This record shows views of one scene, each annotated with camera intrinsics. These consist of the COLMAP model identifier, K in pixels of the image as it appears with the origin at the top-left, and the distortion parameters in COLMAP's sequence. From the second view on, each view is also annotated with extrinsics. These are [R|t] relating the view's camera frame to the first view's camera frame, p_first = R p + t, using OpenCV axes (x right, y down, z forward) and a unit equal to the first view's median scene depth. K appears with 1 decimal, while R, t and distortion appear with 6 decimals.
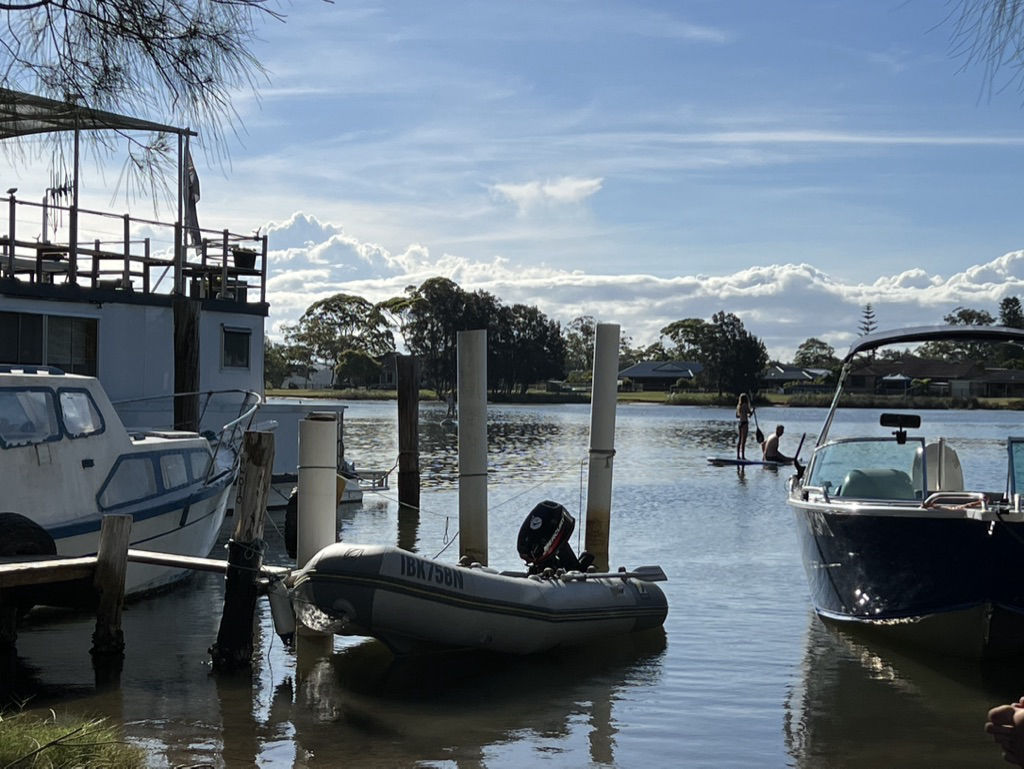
lens RADIAL K [[1956.5, 0, 512.0], [0, 1956.5, 384.5], [0, 0, 1]] dist [0.015206, -0.095534]
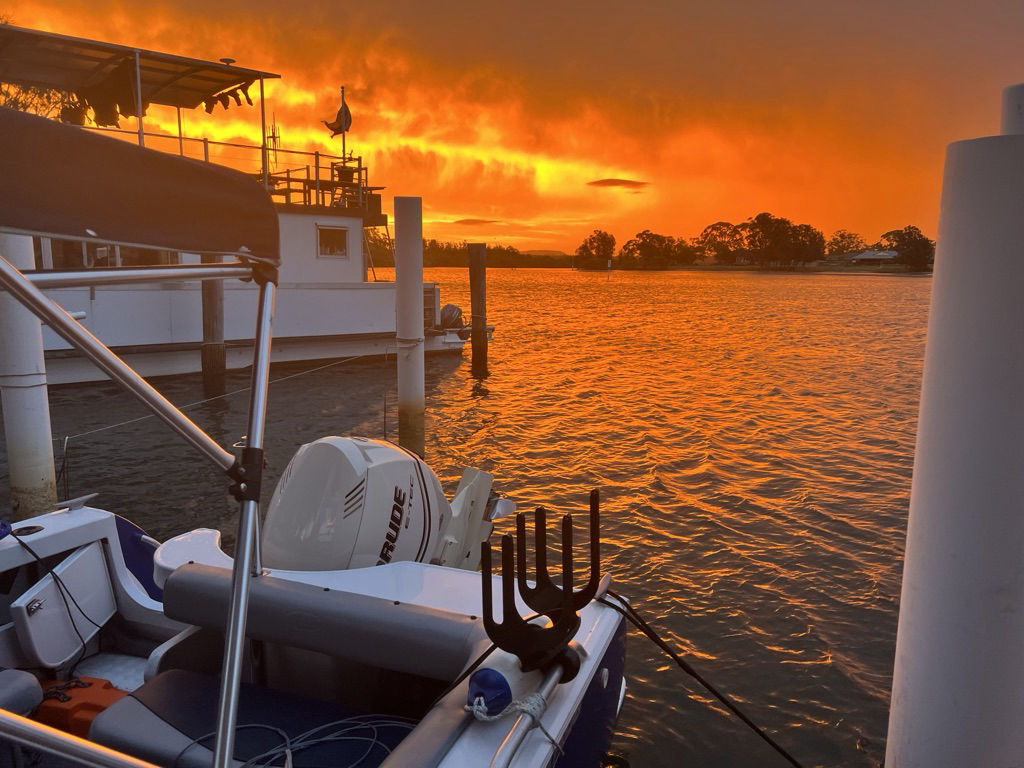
lens RADIAL K [[769.4, 0, 512.0], [0, 769.4, 384.0], [0, 0, 1]] dist [-0.007990, -0.004315]
pose [[0.924978, 0.051246, -0.376550, 0.033012], [0.007622, 0.988165, 0.153207, -0.000202], [0.379945, -0.144583, 0.913640, 0.096650]]
